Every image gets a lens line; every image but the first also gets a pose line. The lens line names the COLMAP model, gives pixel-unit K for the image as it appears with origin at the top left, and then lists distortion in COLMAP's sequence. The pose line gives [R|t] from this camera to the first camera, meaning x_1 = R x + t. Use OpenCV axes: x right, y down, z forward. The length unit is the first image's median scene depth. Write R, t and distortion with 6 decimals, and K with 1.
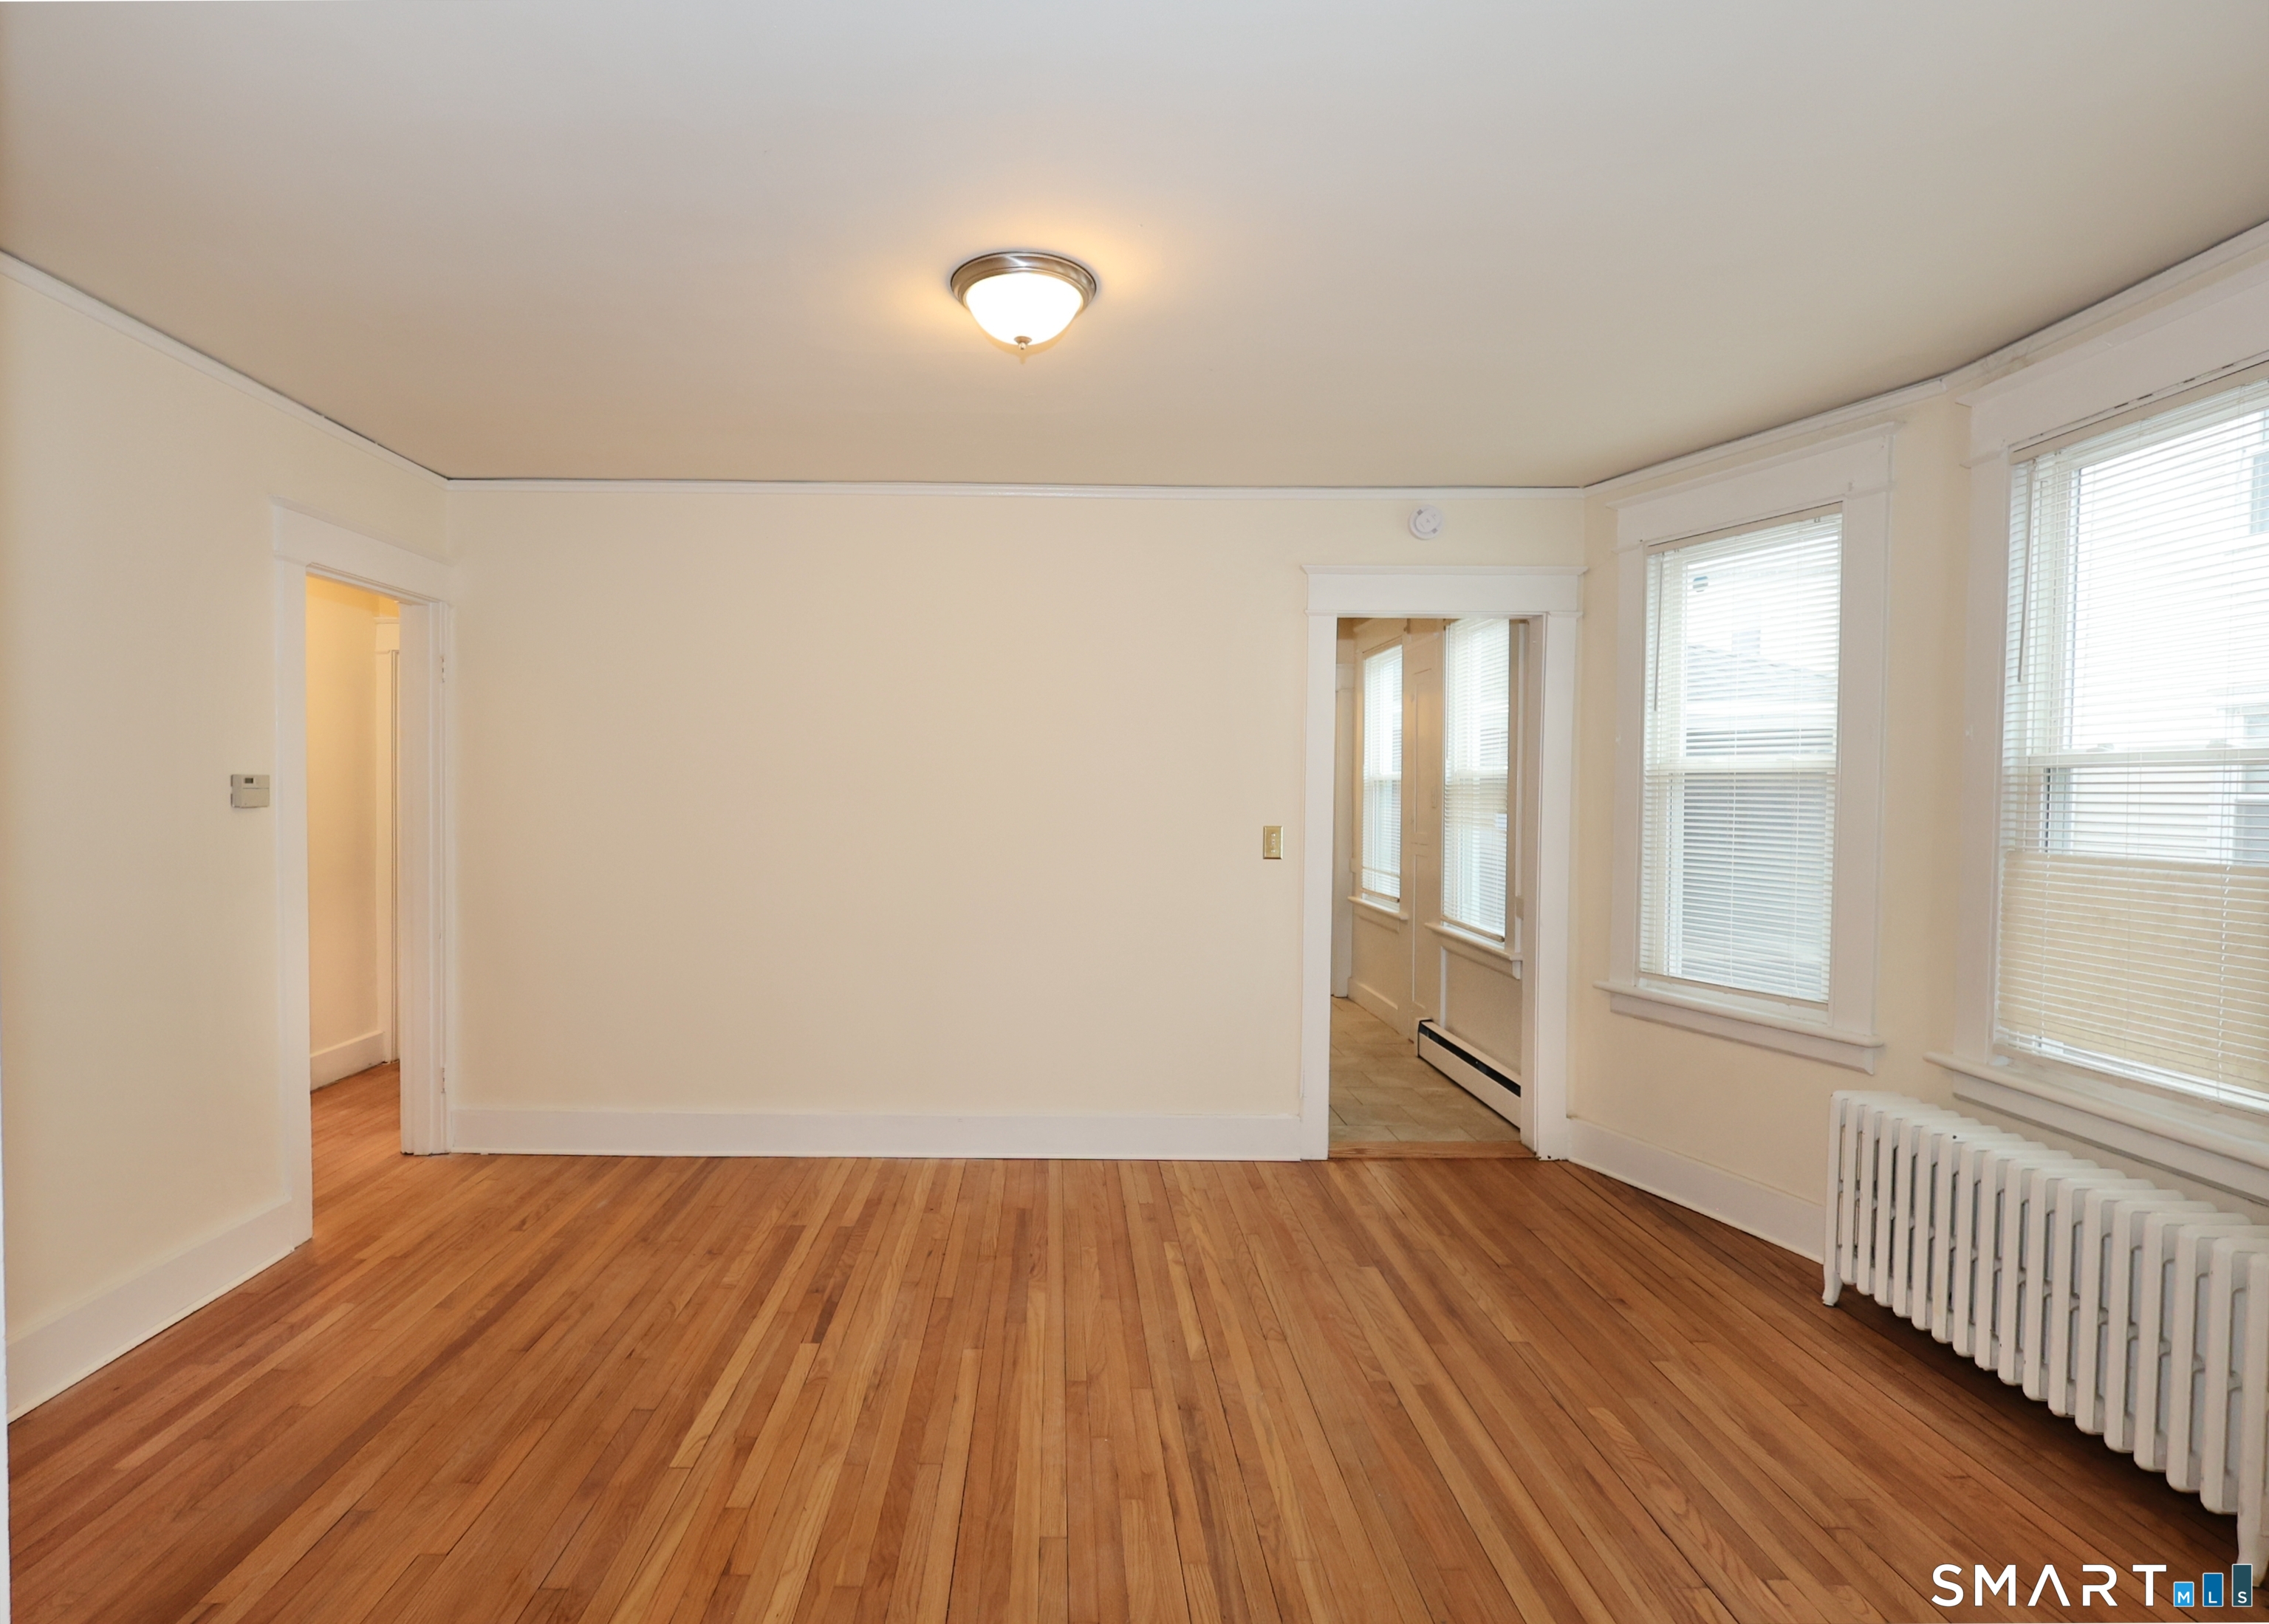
lens RADIAL K [[1140.3, 0, 1039.0], [0, 1140.3, 812.5], [0, 0, 1]] dist [-0.012426, 0.001222]
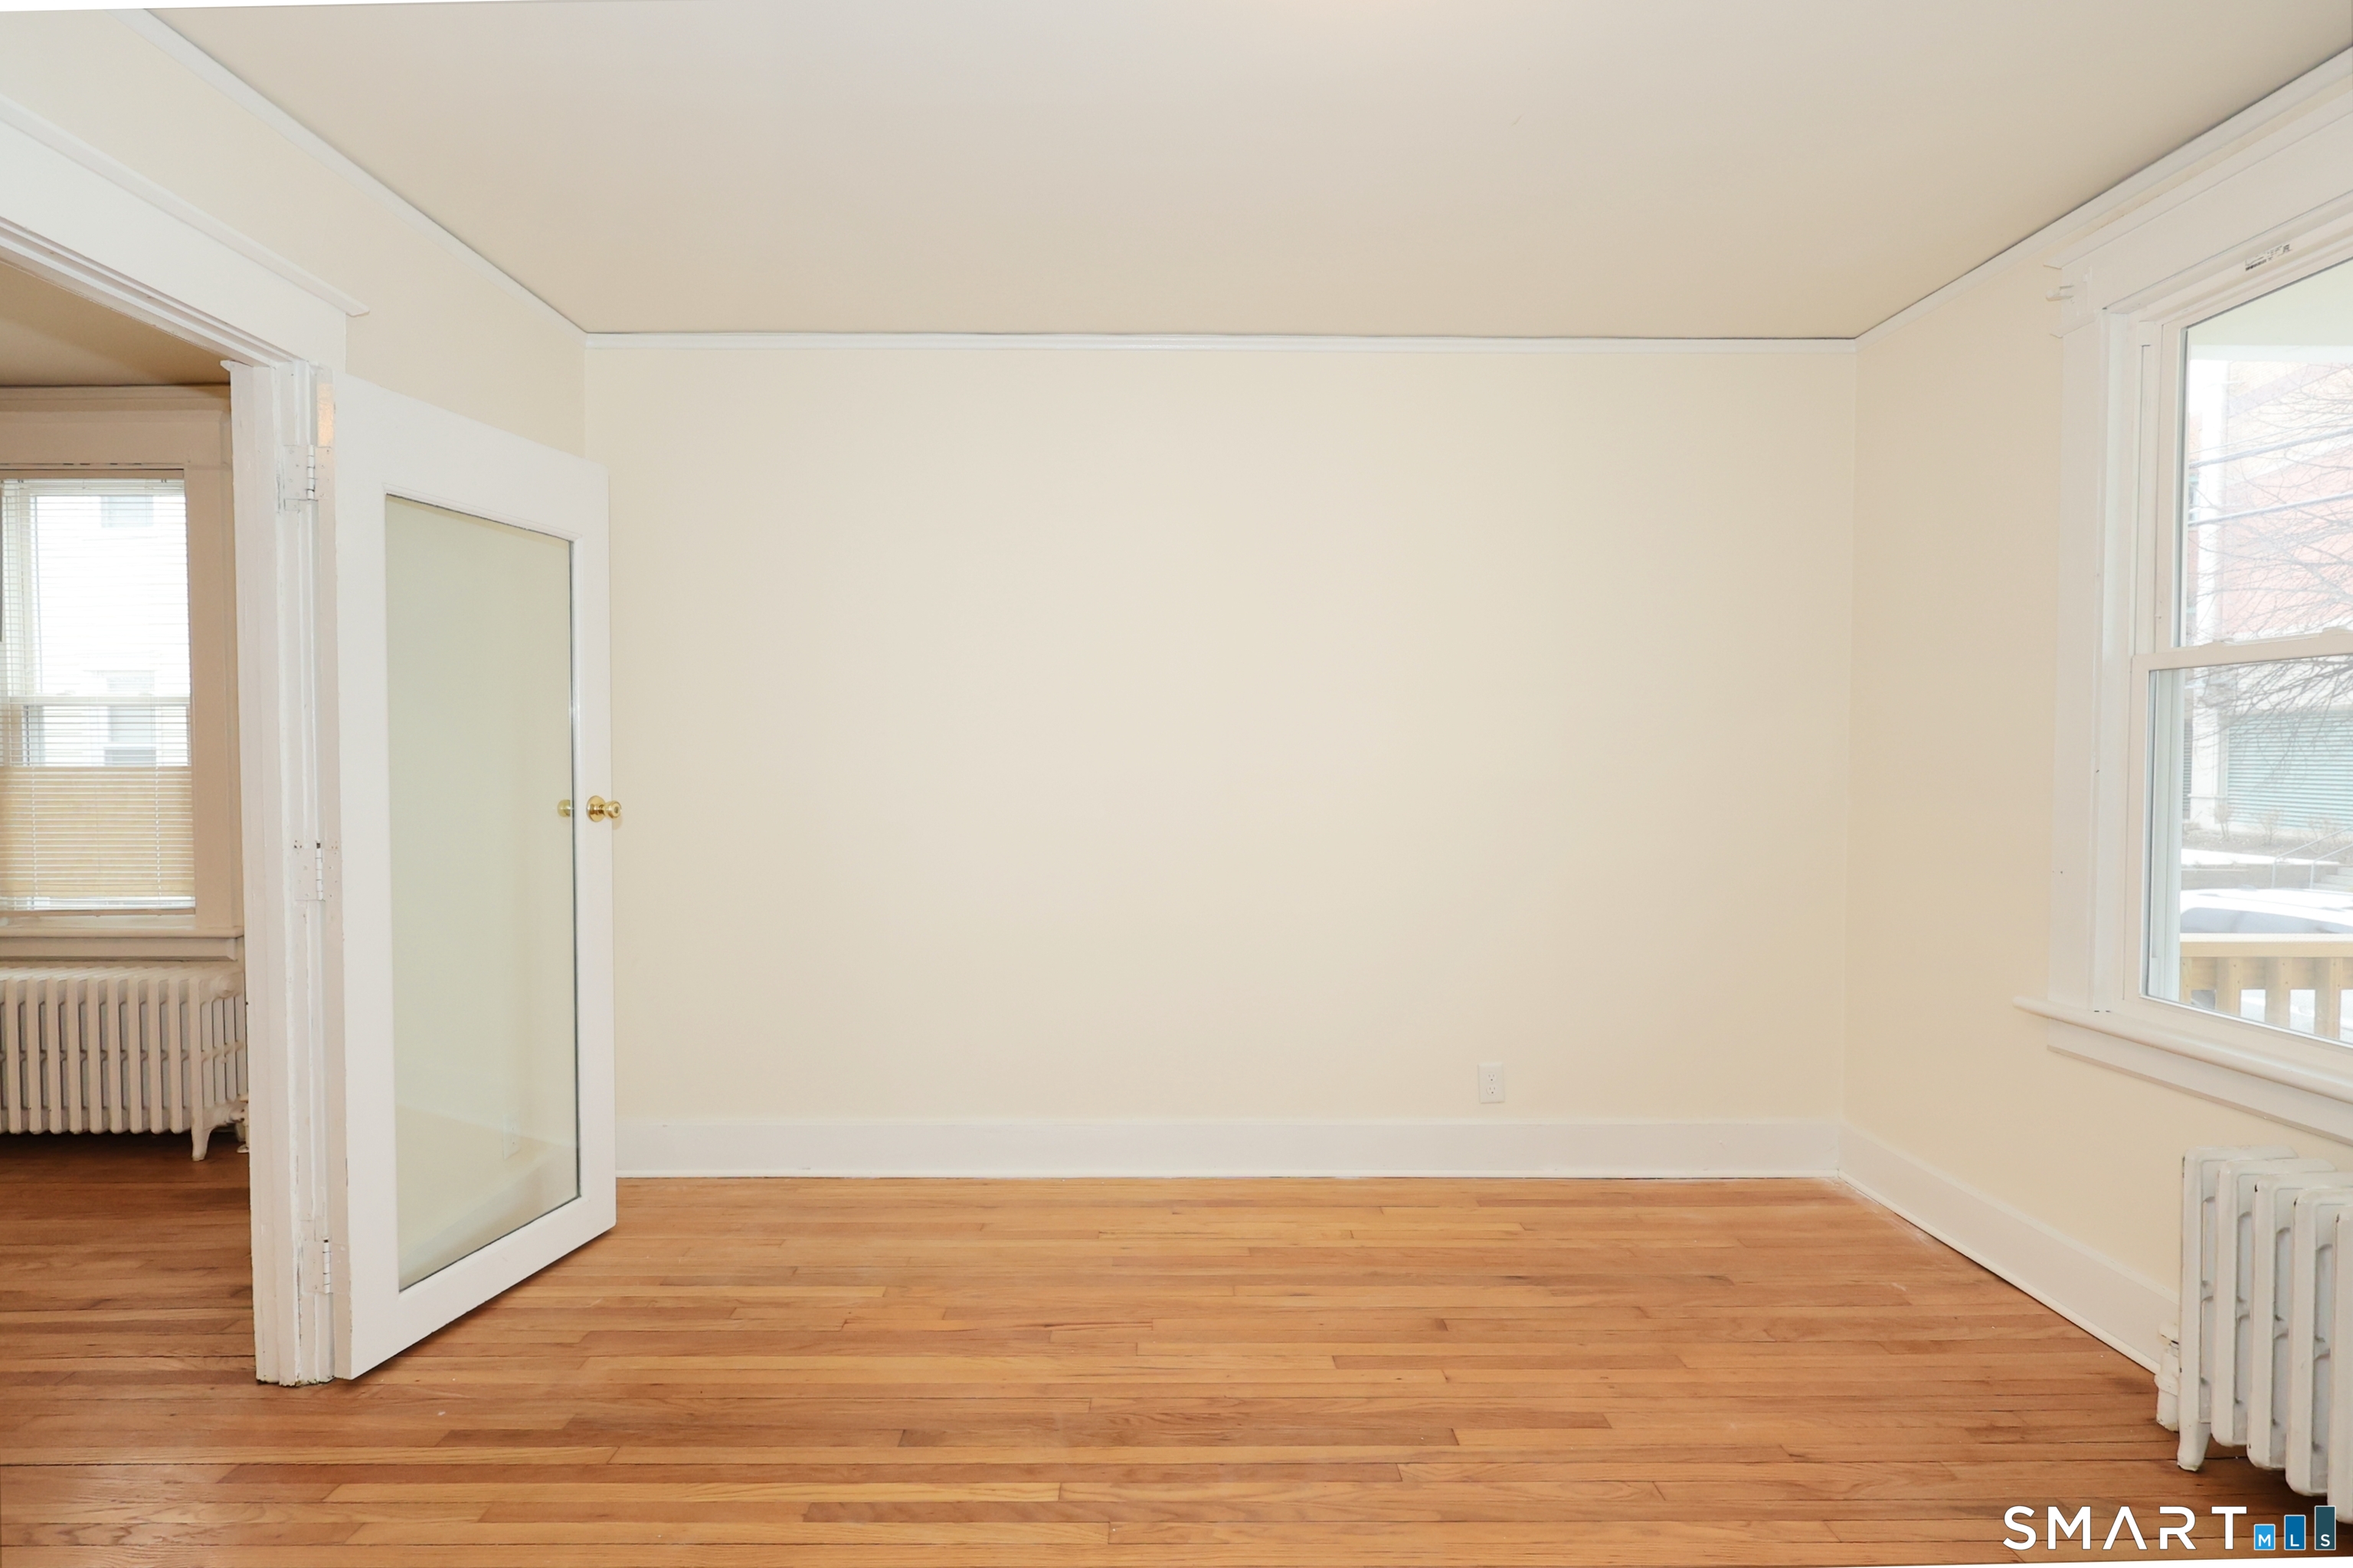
lens RADIAL K [[1104.5, 0, 1164.3], [0, 1104.5, 784.7], [0, 0, 1]] dist [-0.002634, 0.000184]
pose [[-0.024856, -0.035093, 0.999075, -0.512817], [0.020846, 0.999148, 0.035614, 0.037223], [-0.999474, 0.021712, -0.024103, -0.376922]]
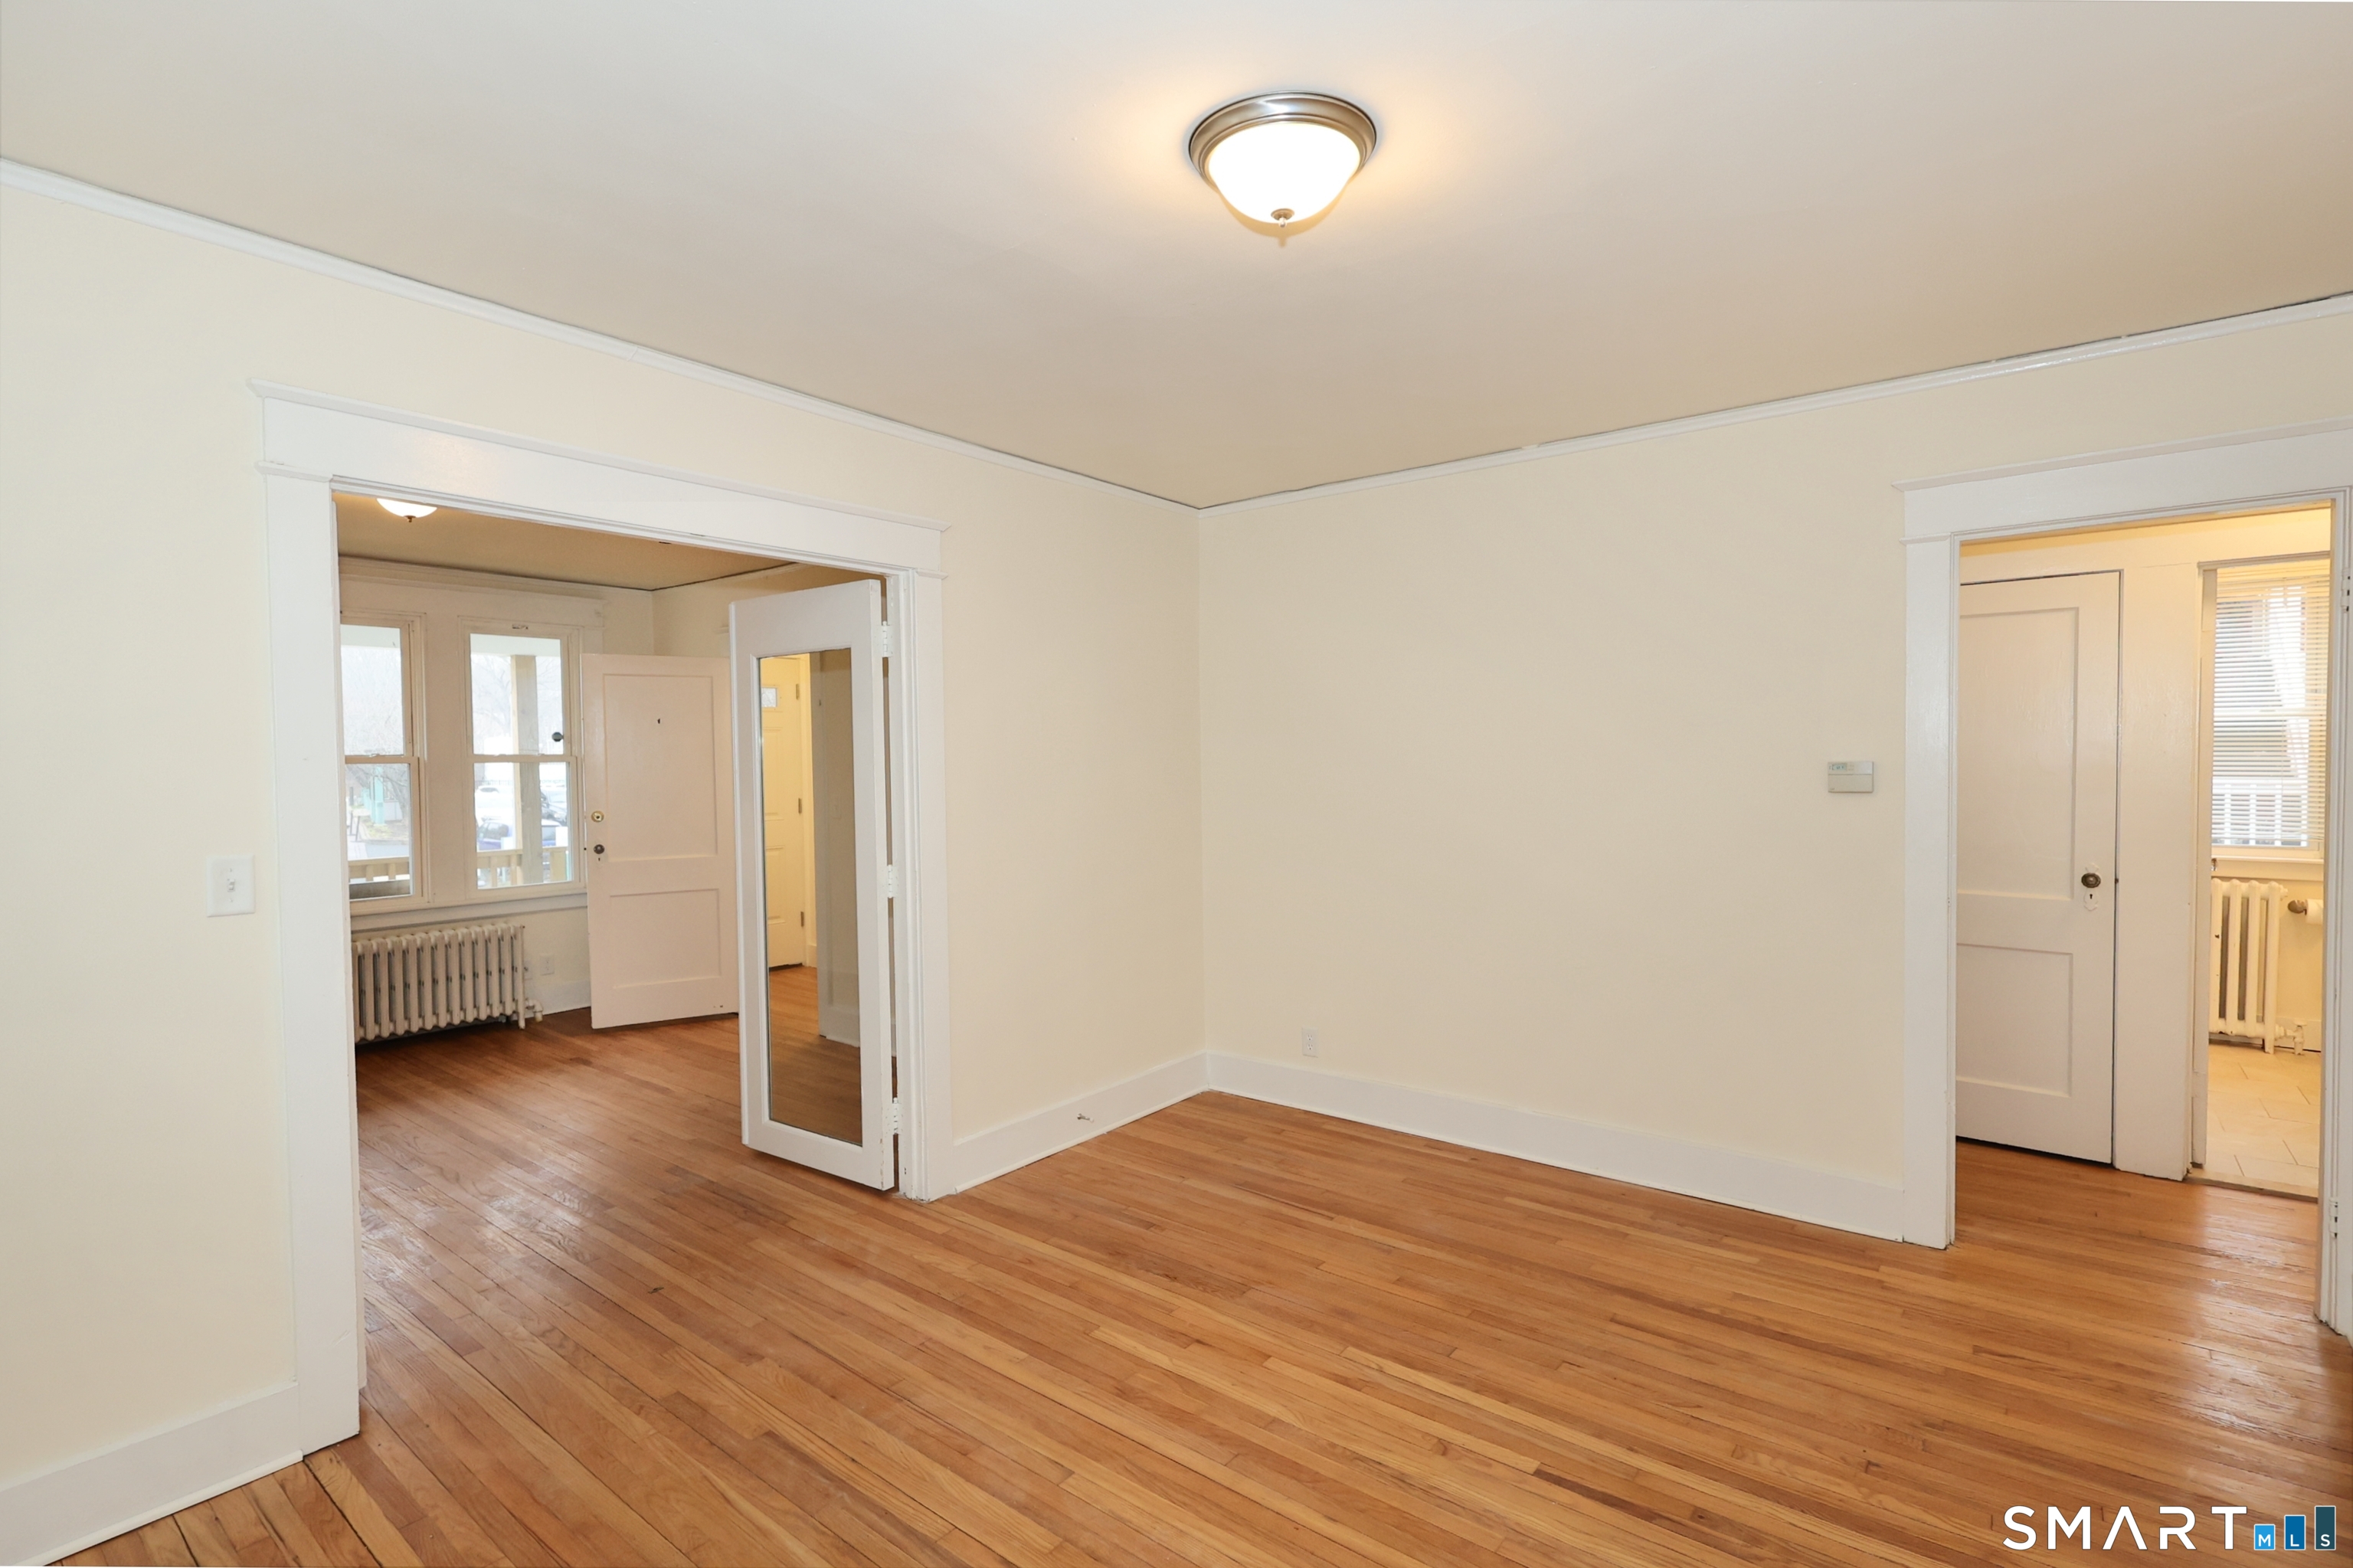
lens RADIAL K [[1104.5, 0, 1175.7], [0, 1104.5, 794.4], [0, 0, 1]] dist [-0.002634, 0.000184]
pose [[-0.608706, 0.026211, -0.792962, 0.589847], [-0.010115, 0.999117, 0.040790, -0.045163], [0.793331, 0.032850, -0.607904, 1.306875]]
